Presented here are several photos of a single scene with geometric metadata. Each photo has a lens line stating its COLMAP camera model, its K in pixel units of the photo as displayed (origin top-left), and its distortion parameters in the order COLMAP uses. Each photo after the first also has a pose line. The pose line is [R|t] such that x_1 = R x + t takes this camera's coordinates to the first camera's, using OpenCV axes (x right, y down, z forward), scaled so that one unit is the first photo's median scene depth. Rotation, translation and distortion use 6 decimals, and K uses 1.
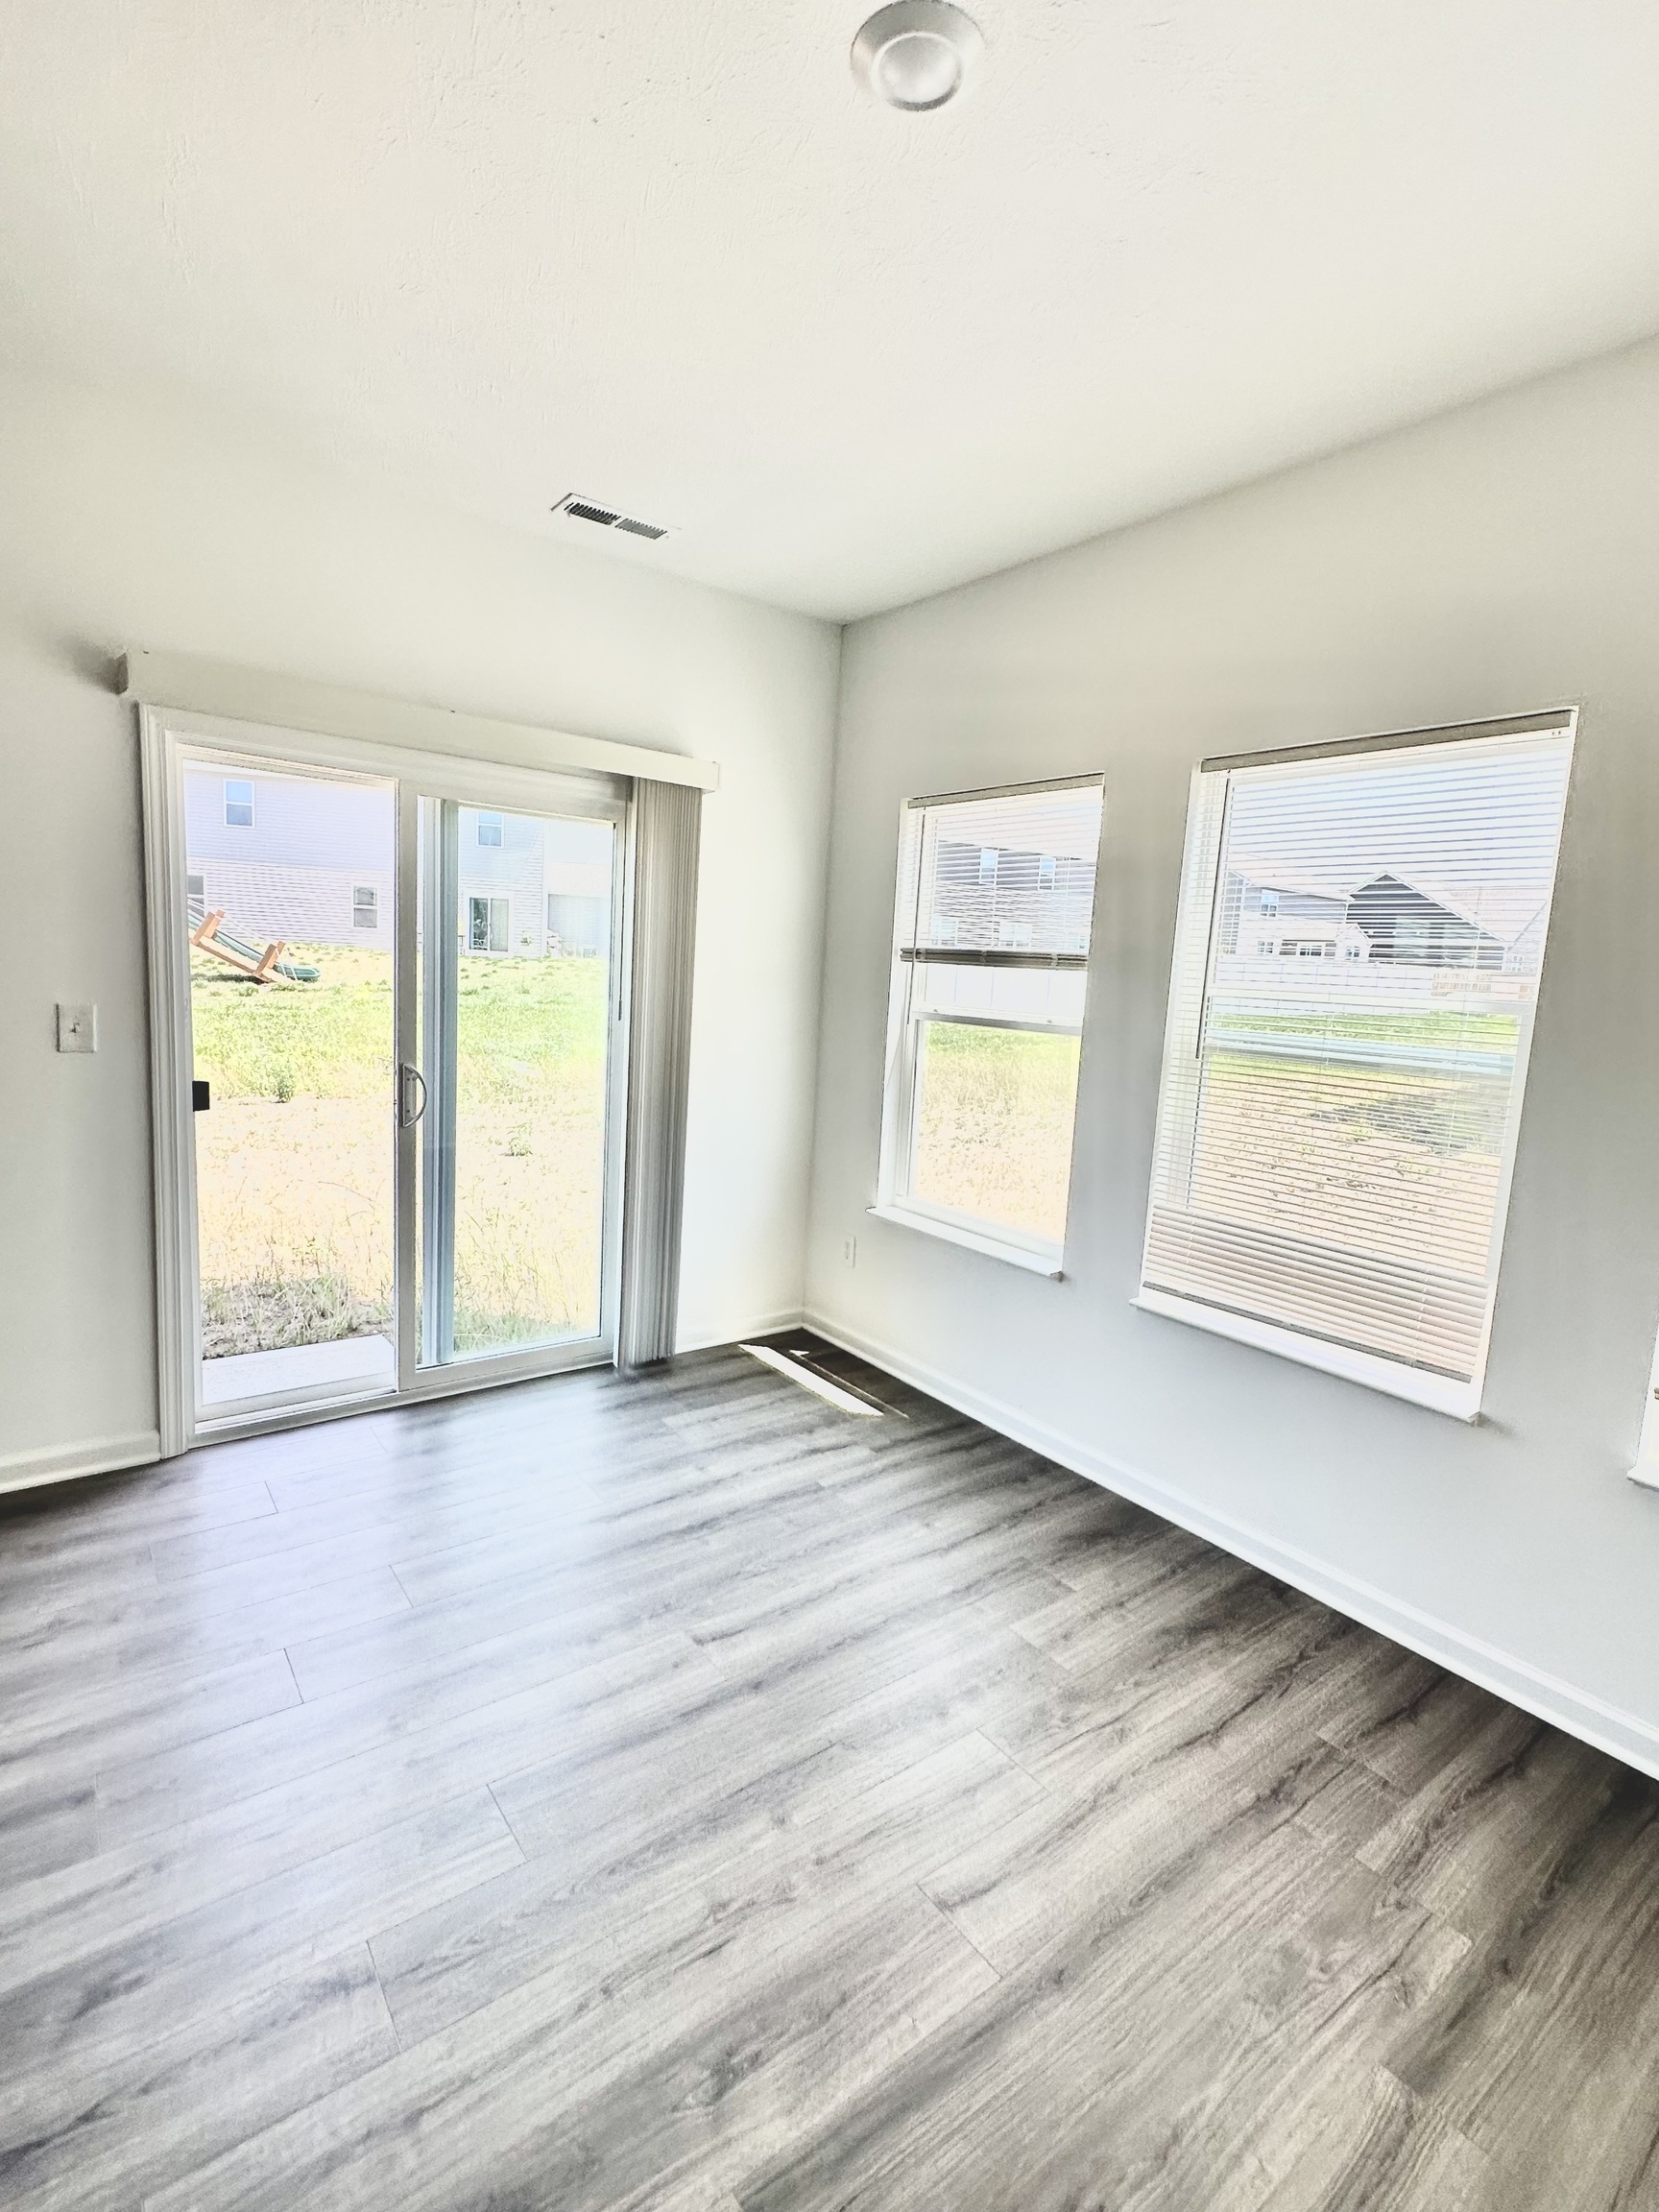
lens RADIAL K [[1032.2, 0, 818.5], [0, 1032.2, 1105.8], [0, 0, 1]] dist [-0.001506, -0.000262]
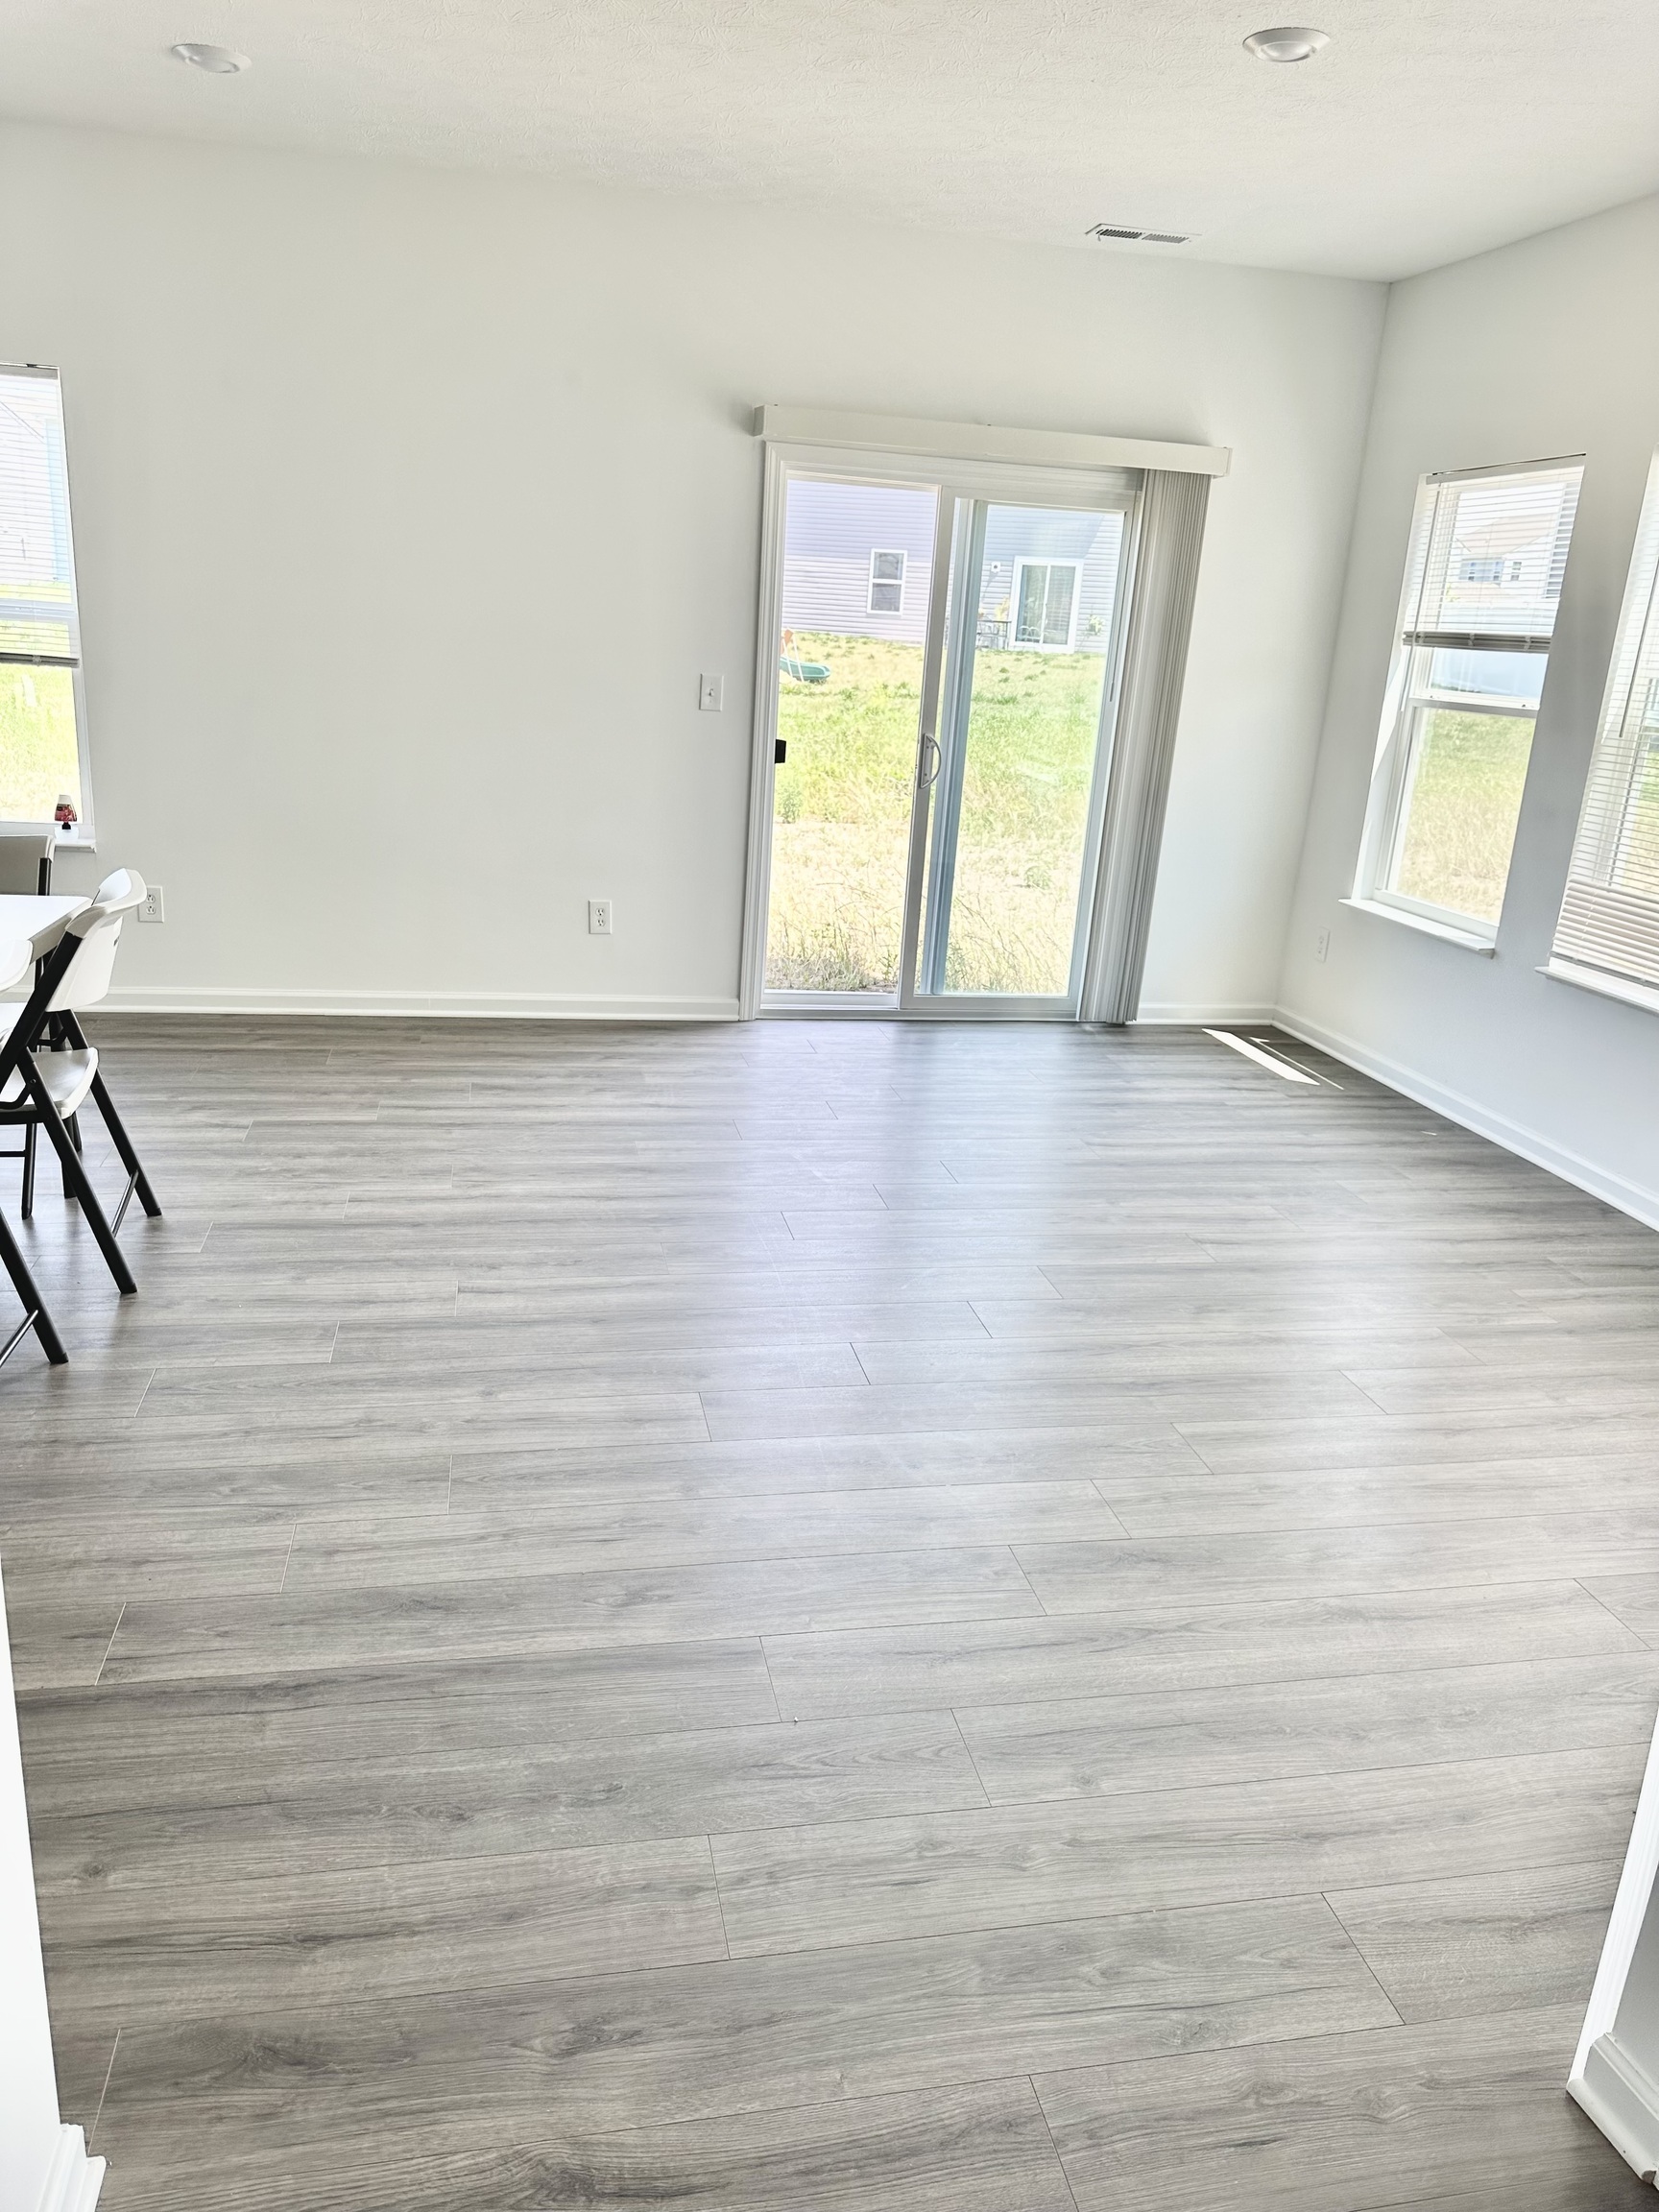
lens RADIAL K [[1542.9, 0, 824.3], [0, 1542.9, 1100.0], [0, 0, 1]] dist [0.154773, -0.269515]
pose [[0.903458, 0.124298, -0.410260, 0.273005], [-0.068561, 0.986617, 0.147937, 0.112437], [0.423158, -0.105527, 0.899890, -0.688149]]
